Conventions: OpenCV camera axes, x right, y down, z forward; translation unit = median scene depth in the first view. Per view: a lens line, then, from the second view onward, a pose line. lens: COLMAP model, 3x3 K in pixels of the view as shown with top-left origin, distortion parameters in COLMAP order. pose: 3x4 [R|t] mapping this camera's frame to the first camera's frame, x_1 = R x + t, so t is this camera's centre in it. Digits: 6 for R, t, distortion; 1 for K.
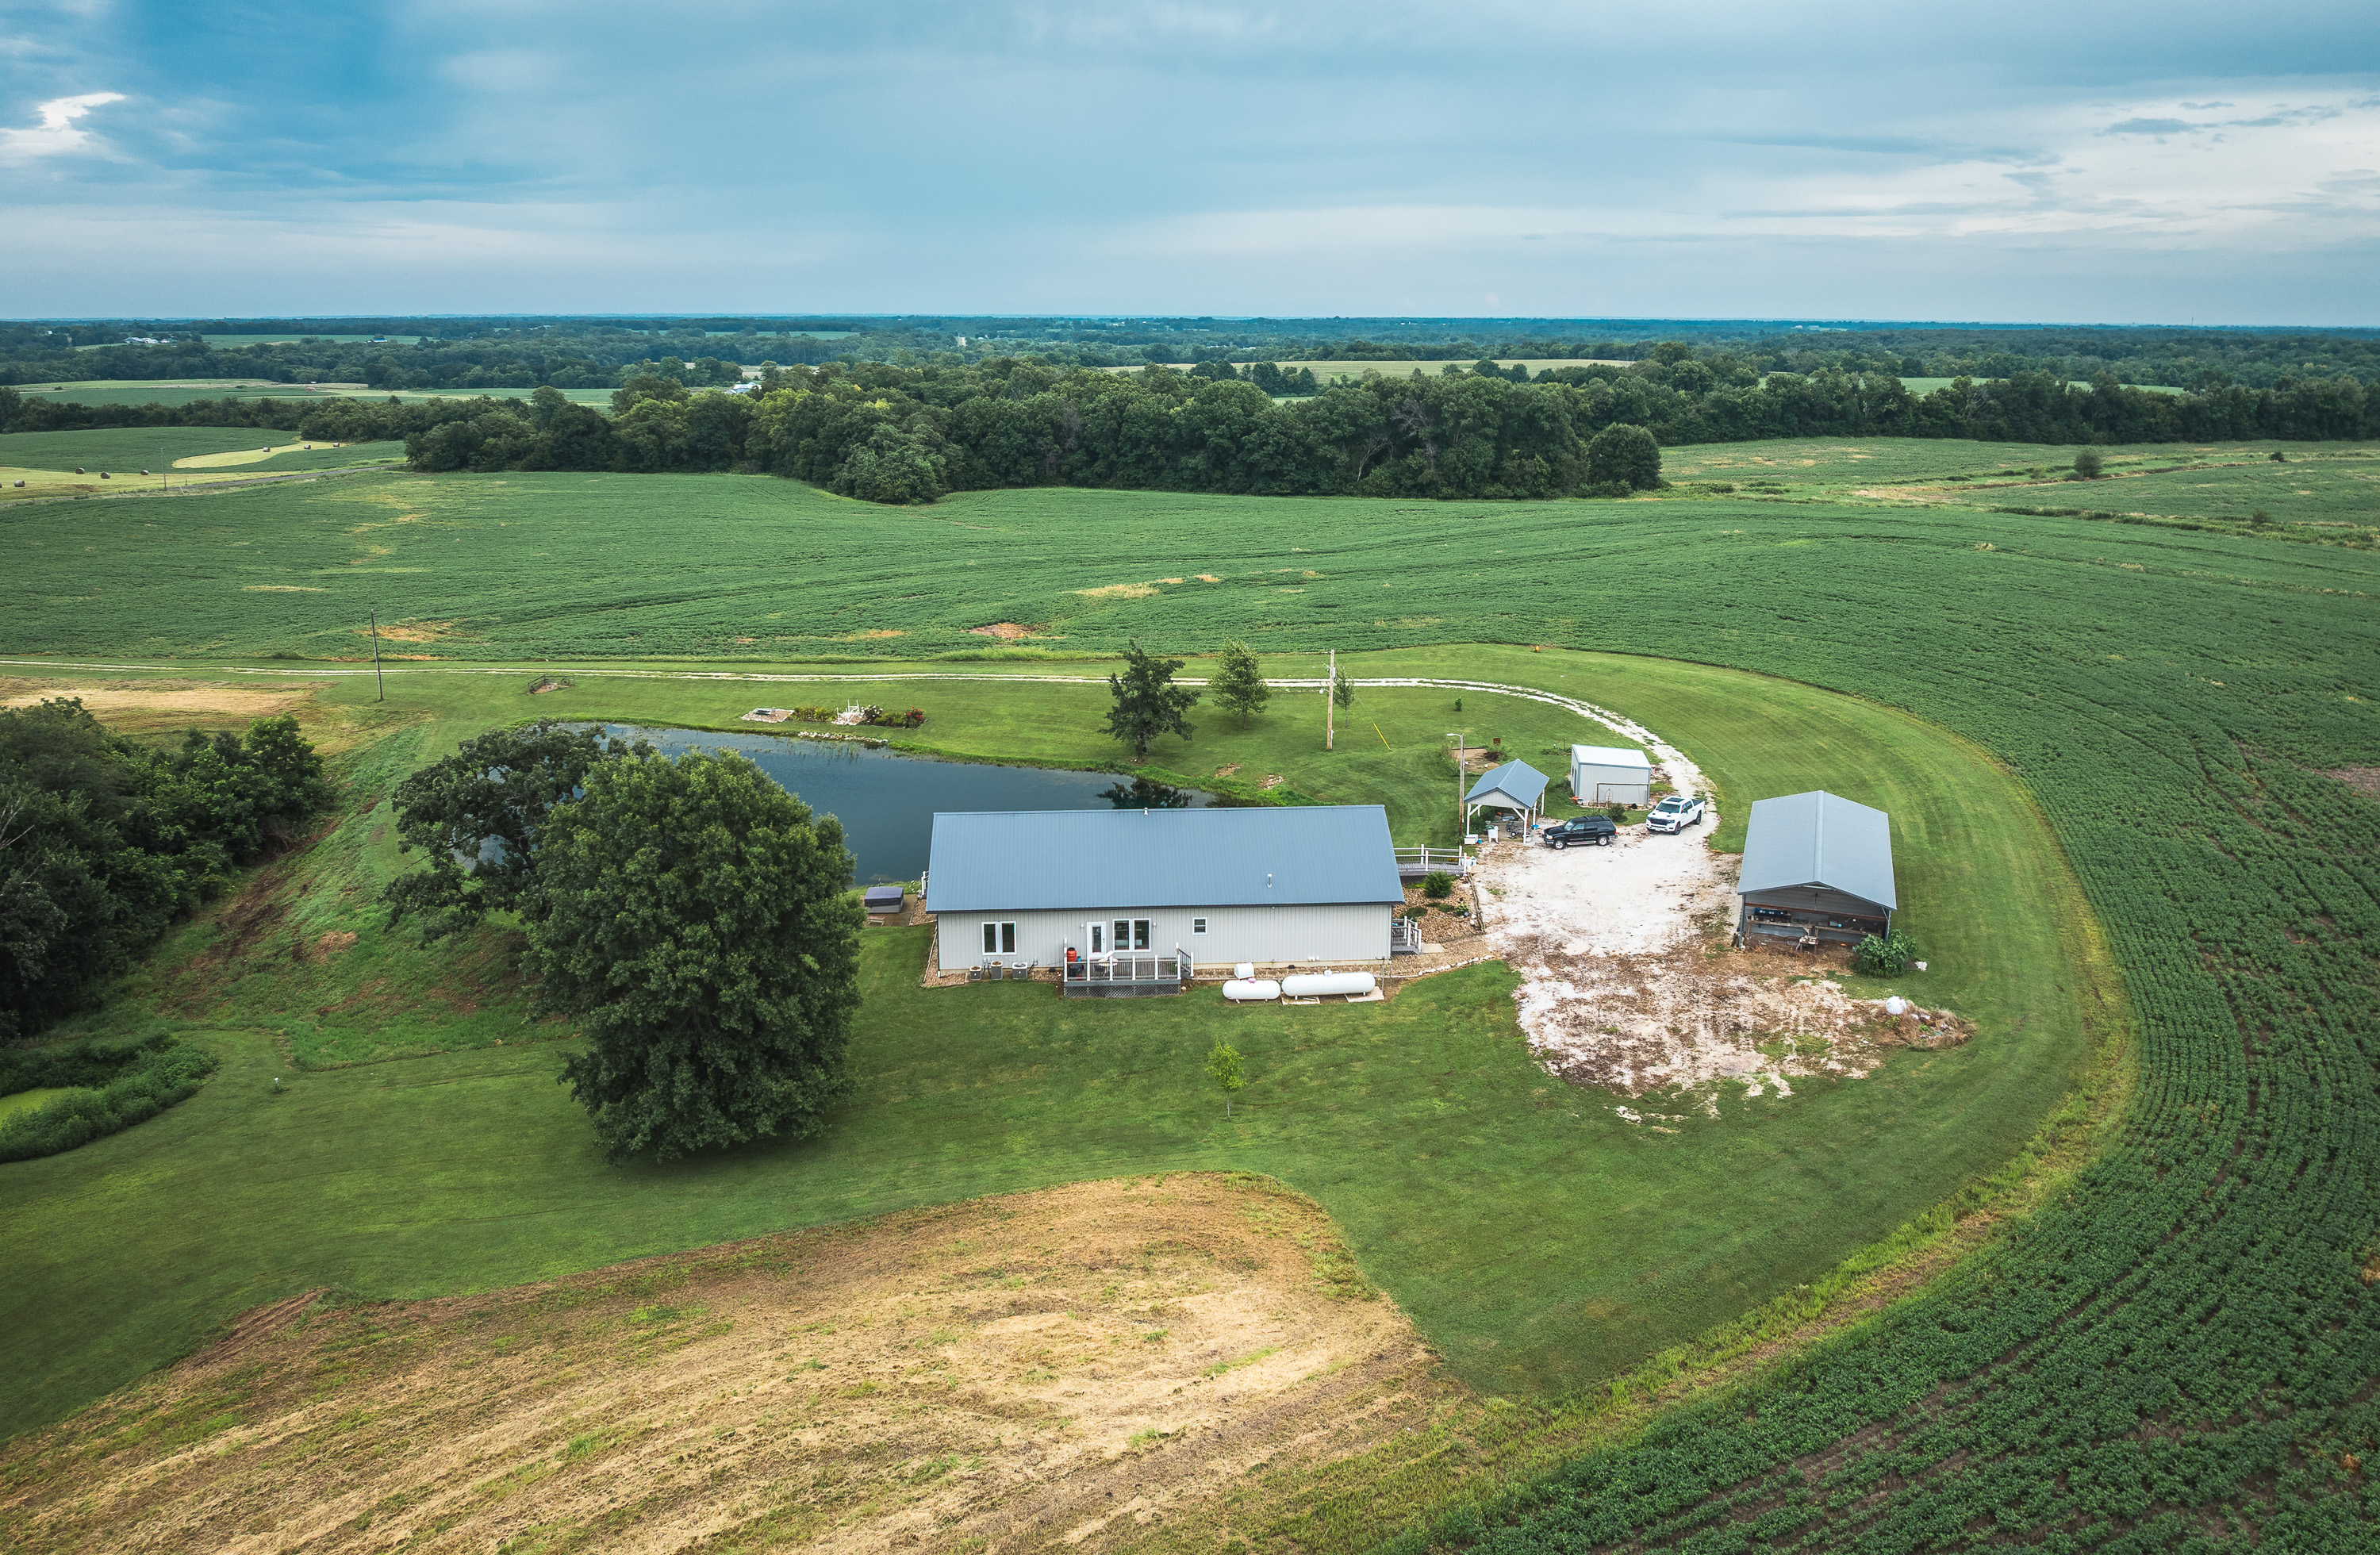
lens RADIAL K [[1664.6, 0, 1188.2], [0, 1664.6, 782.3], [0, 0, 1]] dist [-0.044647, -0.002780]
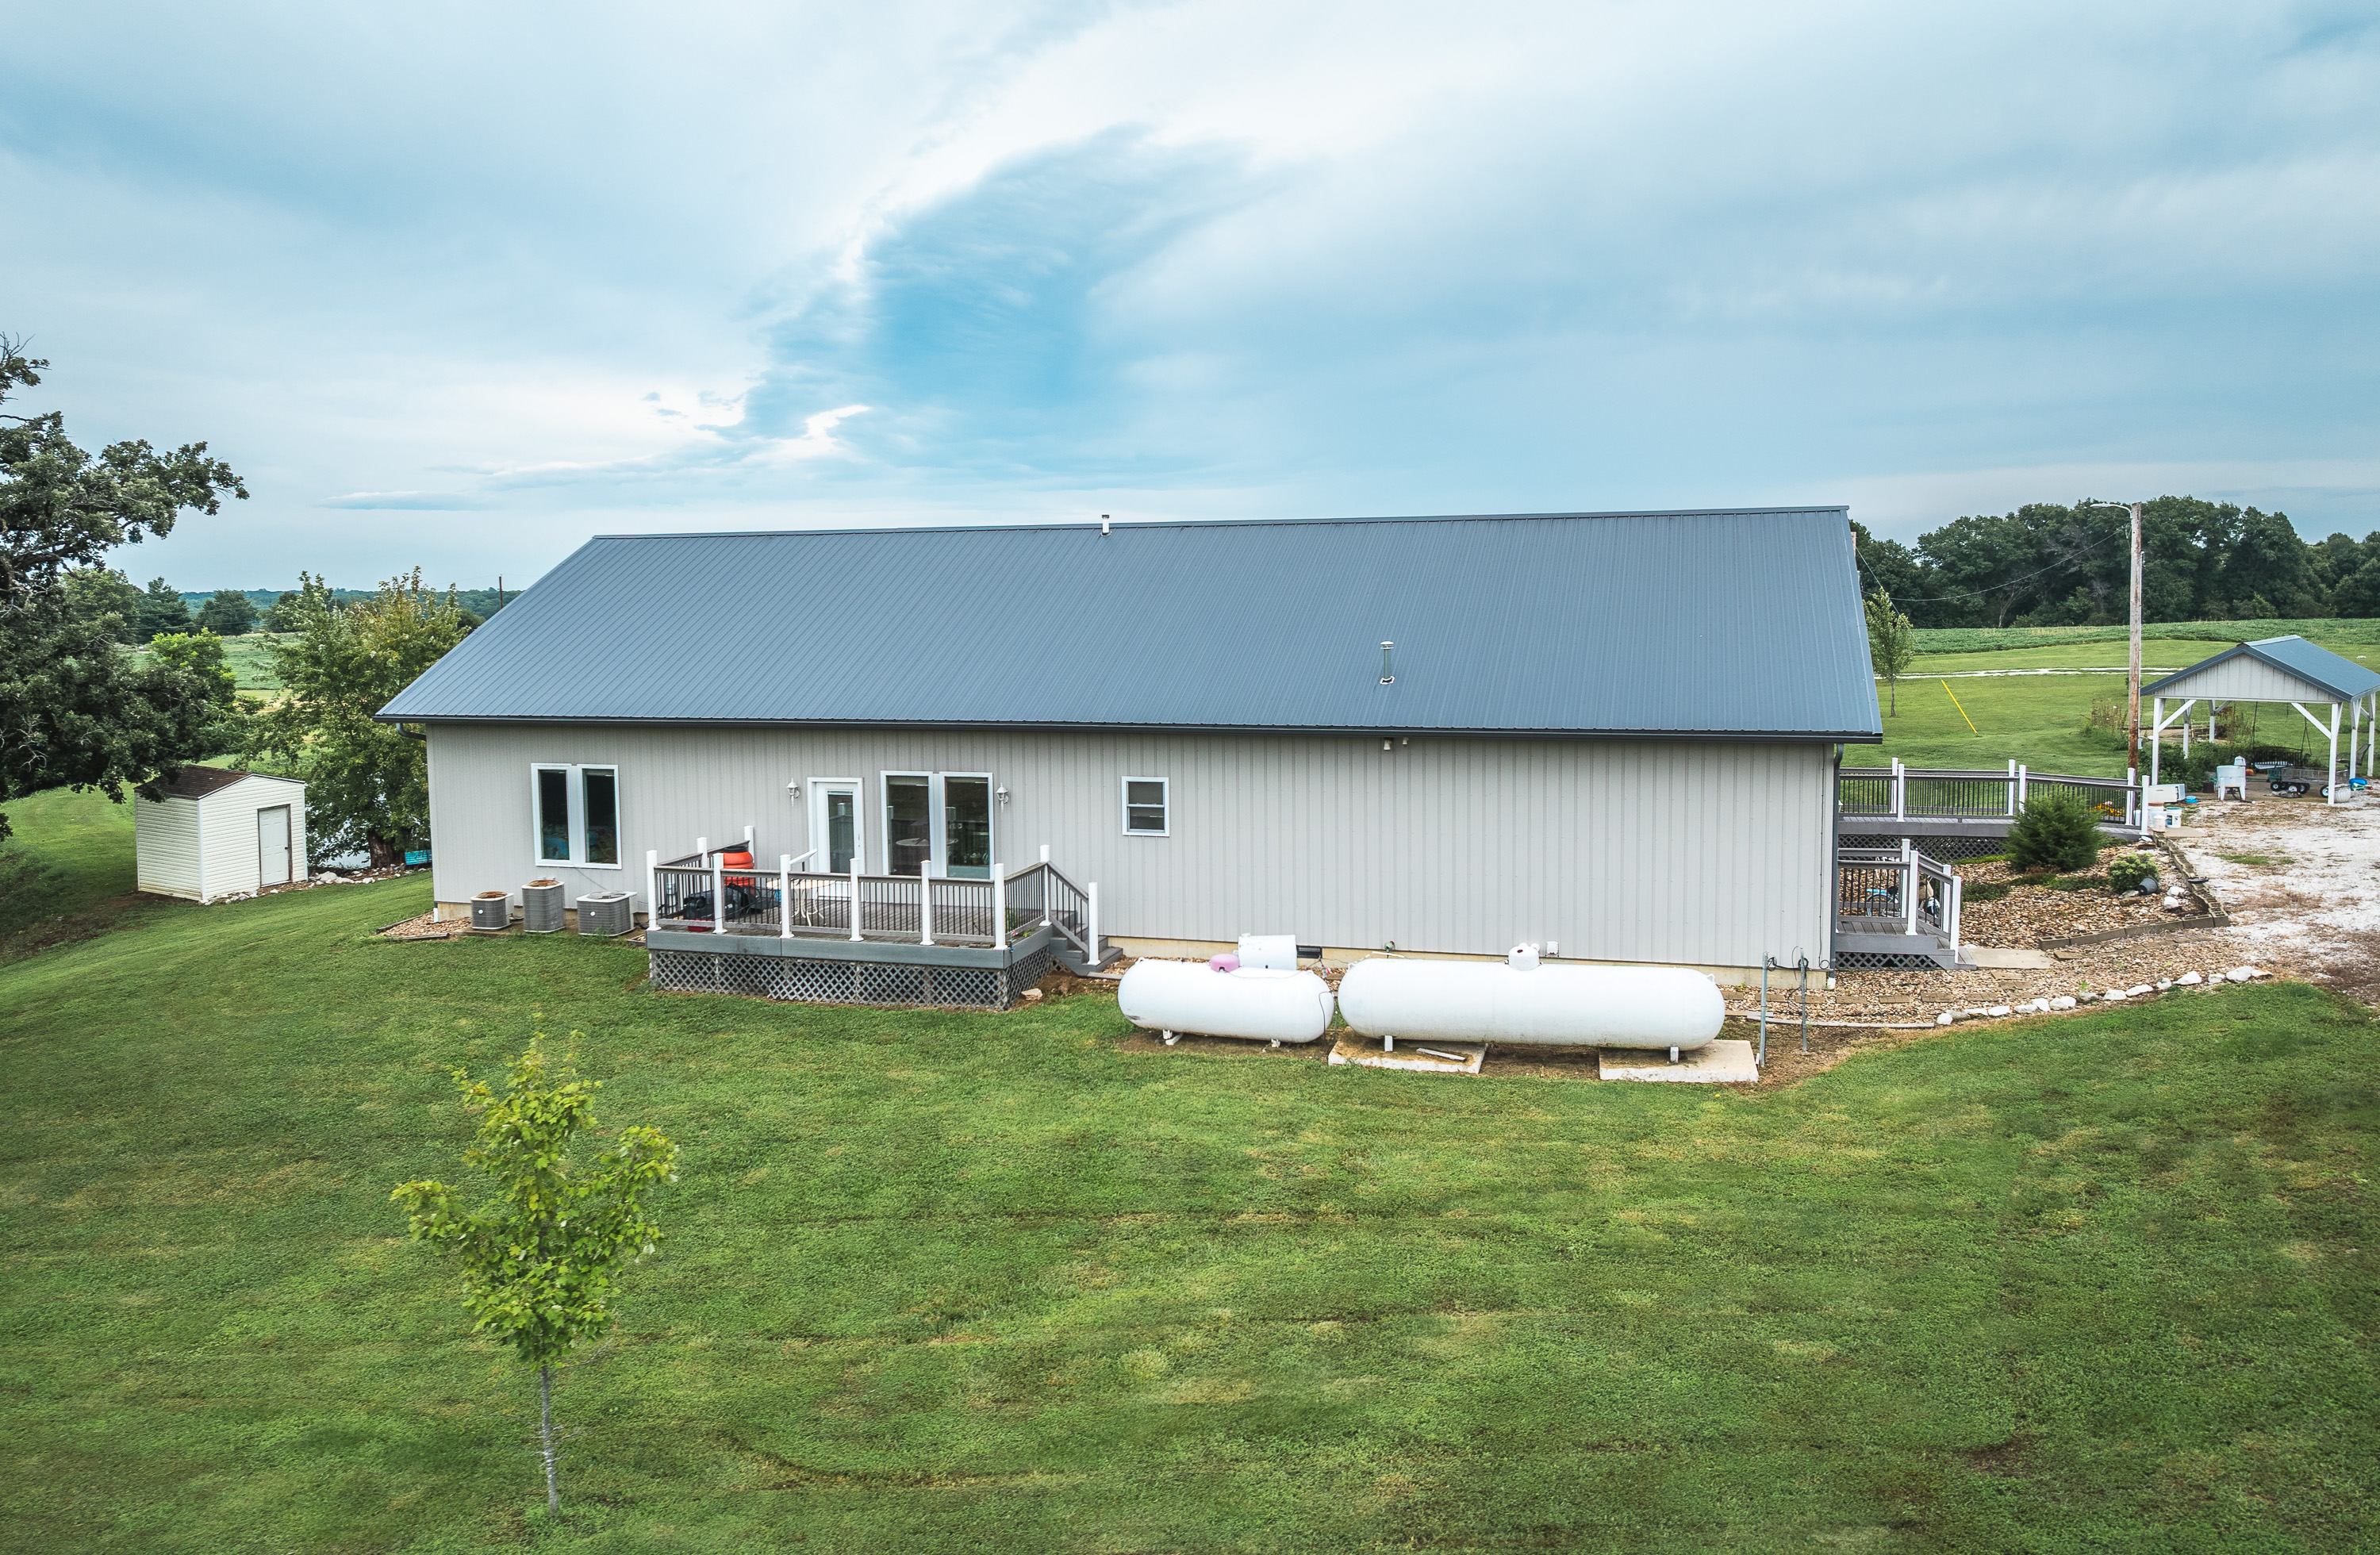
lens RADIAL K [[1664.6, 0, 1190.4], [0, 1664.6, 774.2], [0, 0, 1]] dist [-0.044647, -0.002780]
pose [[0.932759, 0.019197, -0.359988, 0.122699], [-0.078291, 0.985535, -0.150302, 0.125192], [0.351895, 0.168379, 0.920770, 0.726332]]
